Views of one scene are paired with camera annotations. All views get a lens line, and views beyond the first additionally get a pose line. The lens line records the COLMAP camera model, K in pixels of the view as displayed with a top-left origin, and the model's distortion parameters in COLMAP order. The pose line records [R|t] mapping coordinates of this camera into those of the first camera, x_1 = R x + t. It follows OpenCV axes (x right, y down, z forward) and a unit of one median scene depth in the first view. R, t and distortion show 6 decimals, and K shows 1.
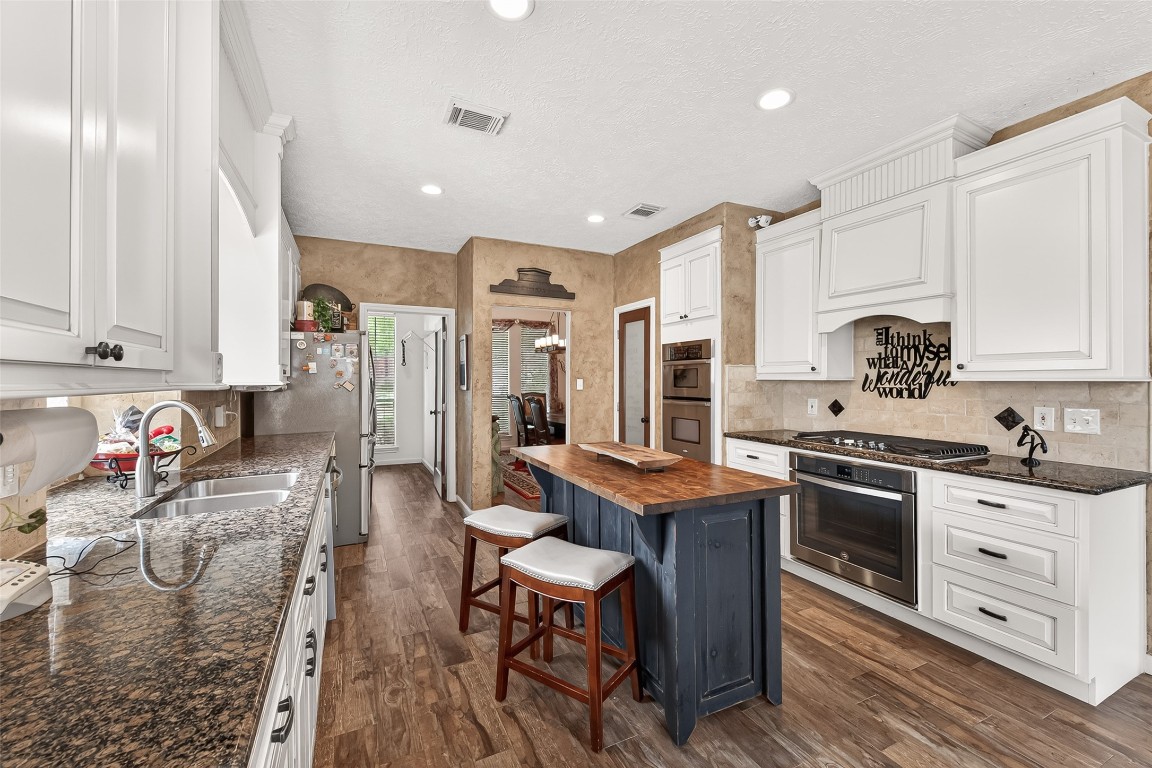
lens RADIAL K [[477.2, 0, 589.3], [0, 477.2, 373.6], [0, 0, 1]] dist [0.004743, -0.002733]
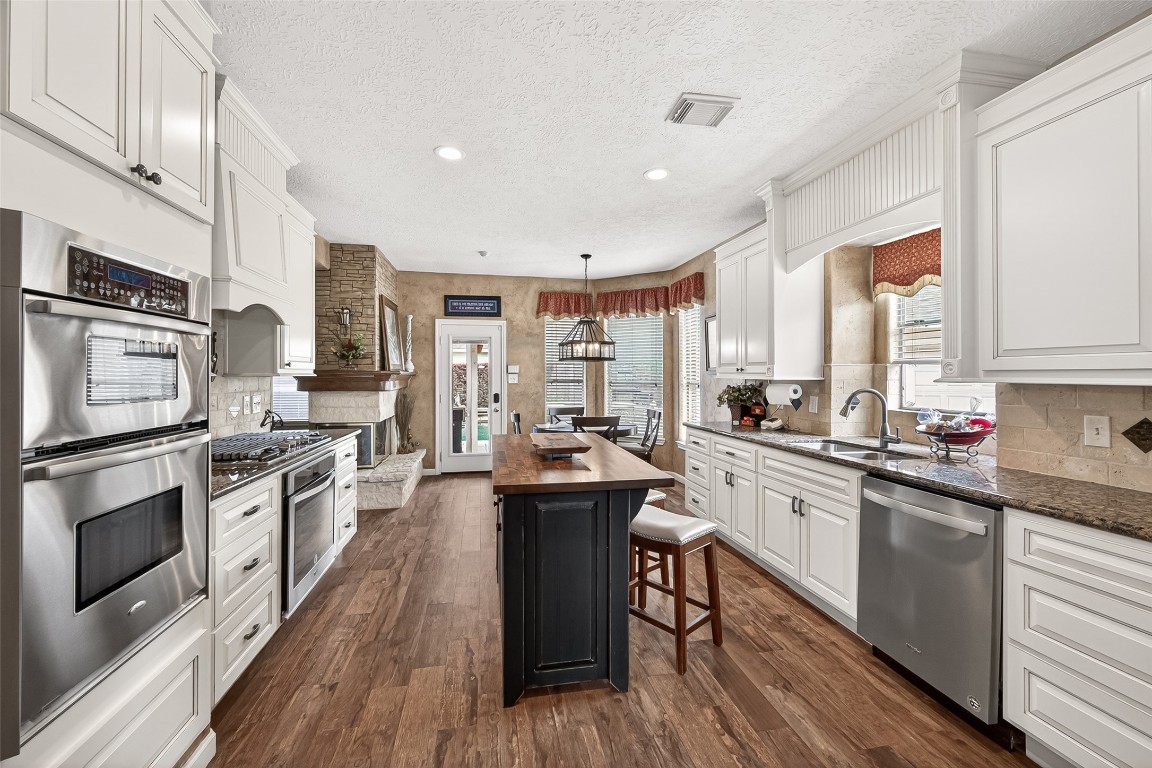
lens RADIAL K [[477.2, 0, 589.3], [0, 477.2, 373.6], [0, 0, 1]] dist [0.004743, -0.002733]
pose [[-0.969056, 0.003112, 0.246821, -0.212057], [0.000483, 0.999943, -0.010712, 0.020165], [-0.246840, -0.010262, -0.969002, 1.645619]]
